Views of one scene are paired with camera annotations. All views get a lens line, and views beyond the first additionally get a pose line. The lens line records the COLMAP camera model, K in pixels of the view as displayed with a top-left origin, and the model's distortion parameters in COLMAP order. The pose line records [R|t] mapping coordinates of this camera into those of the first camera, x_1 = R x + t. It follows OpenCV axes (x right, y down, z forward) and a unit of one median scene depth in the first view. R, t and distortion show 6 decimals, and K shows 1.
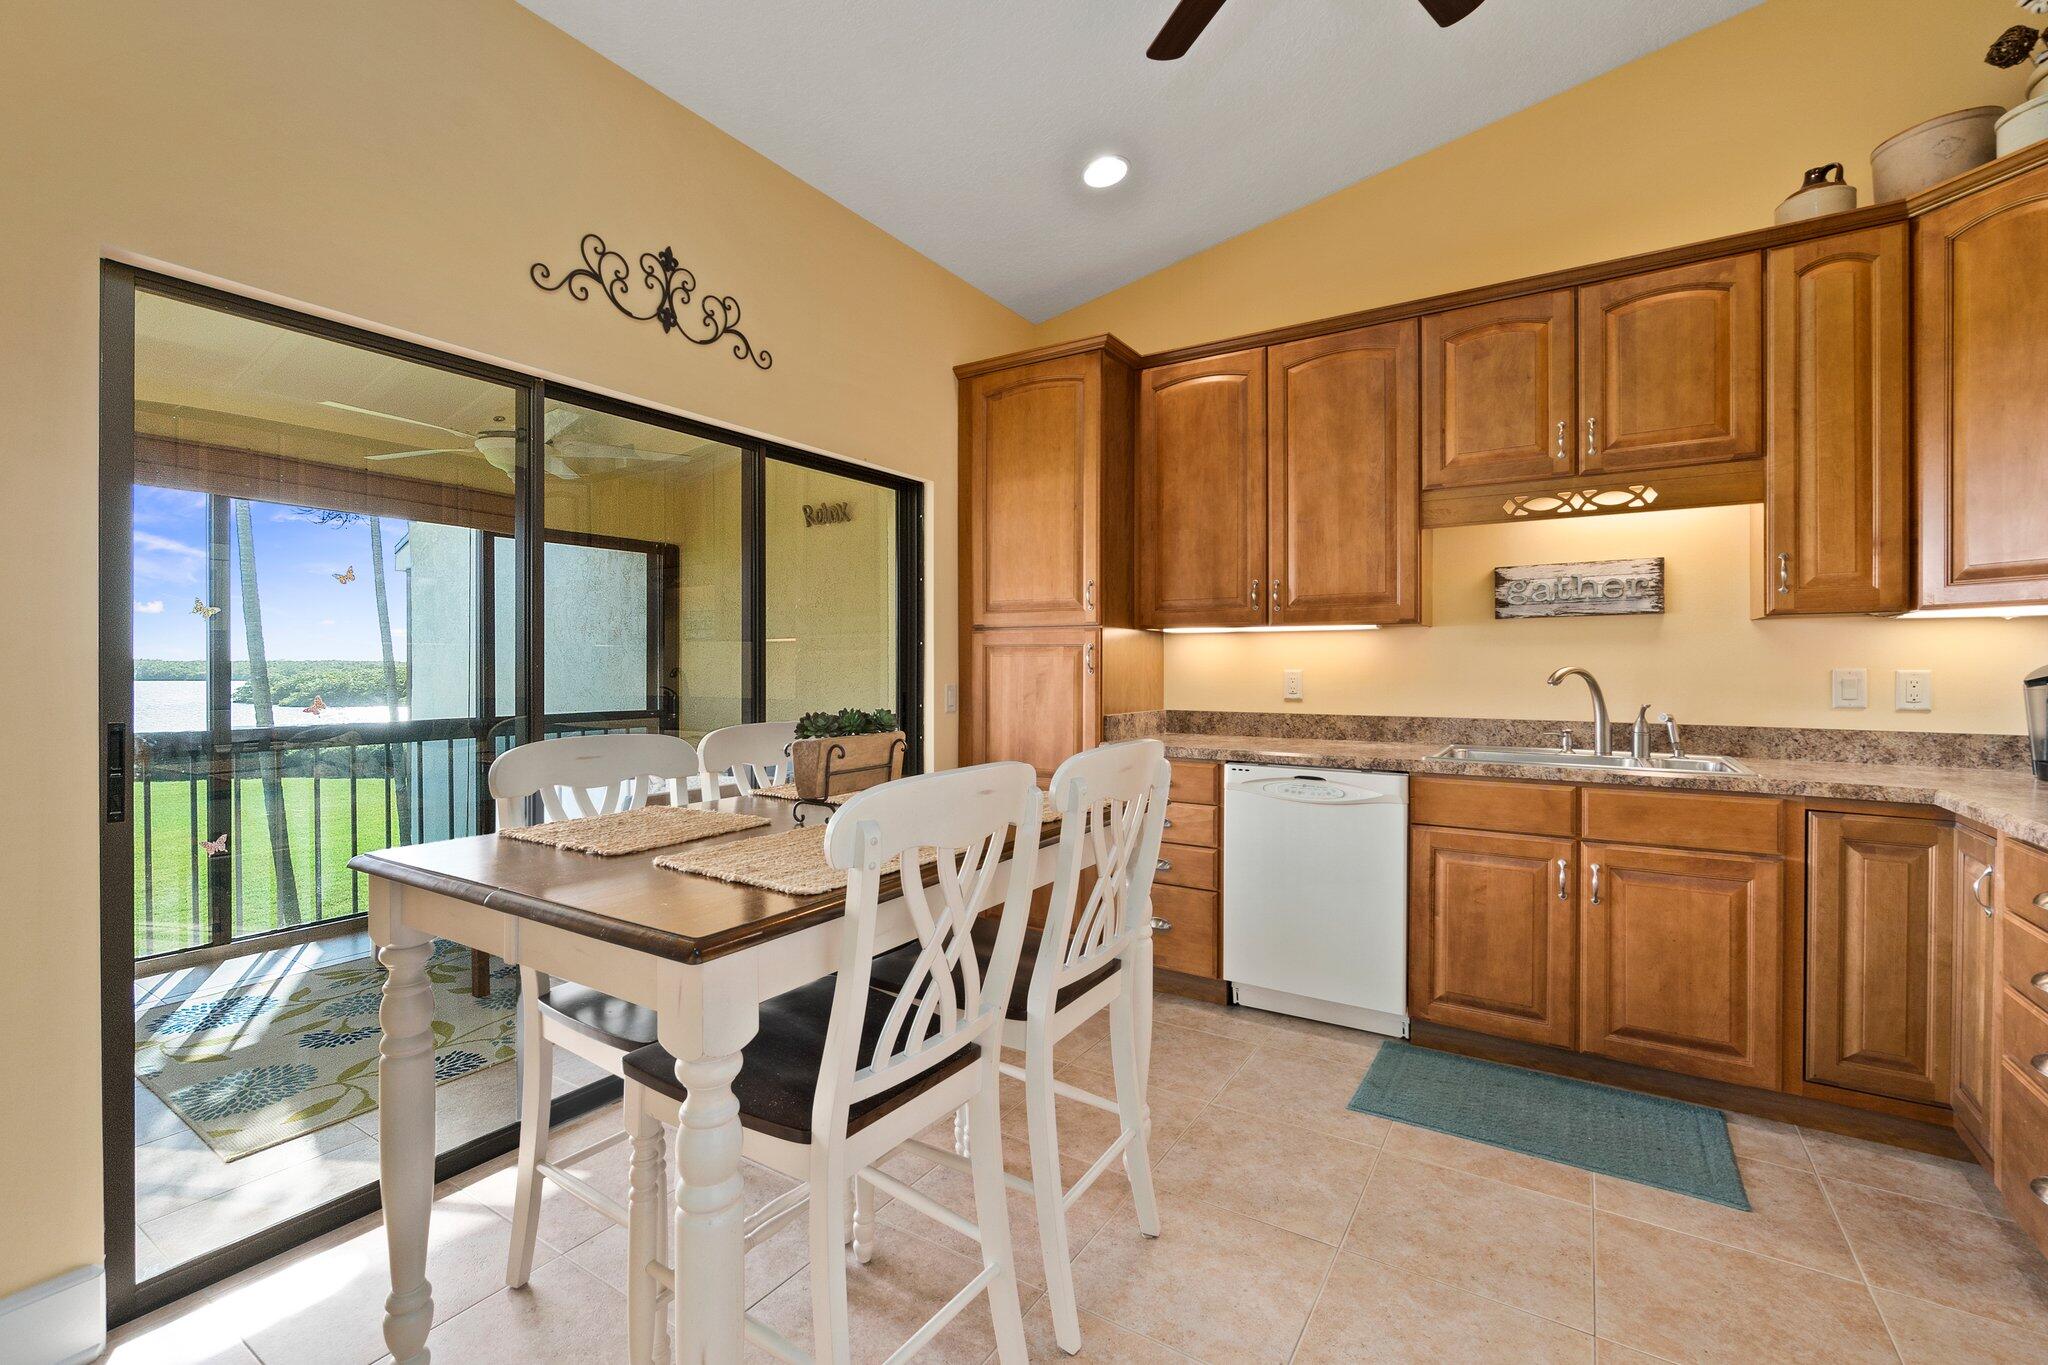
lens RADIAL K [[886.1, 0, 1013.7], [0, 886.1, 670.4], [0, 0, 1]] dist [-0.006875, 0.002535]
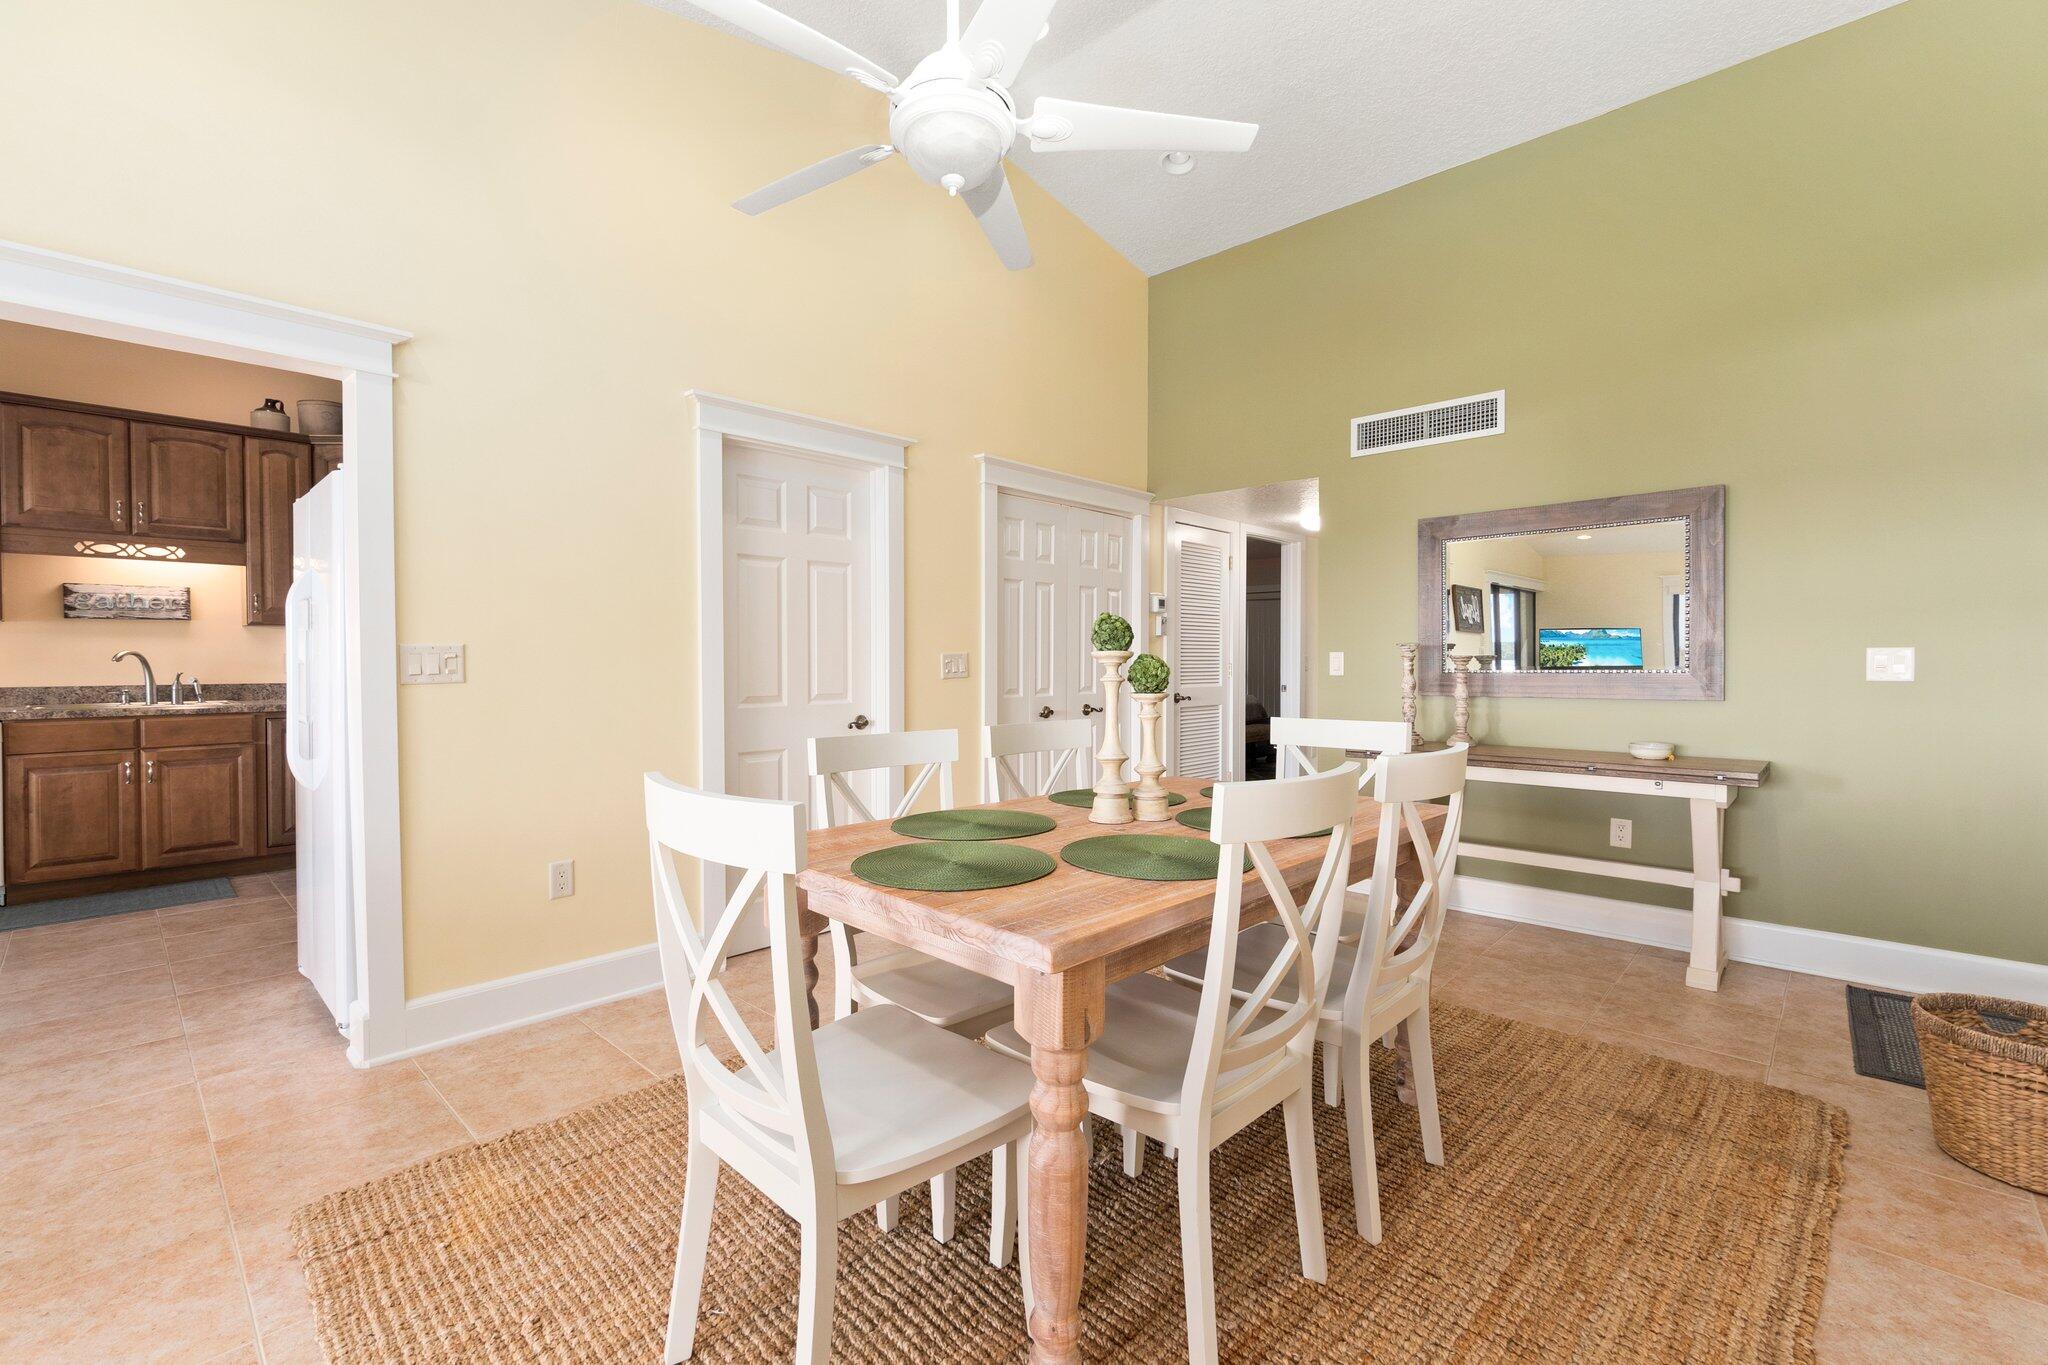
lens RADIAL K [[886.1, 0, 1006.2], [0, 886.1, 672.8], [0, 0, 1]] dist [-0.006875, 0.002535]
pose [[0.192803, -0.015523, 0.981115, -0.705714], [0.006018, 0.999875, 0.014637, 0.024545], [-0.981219, 0.003082, 0.192872, -0.972745]]
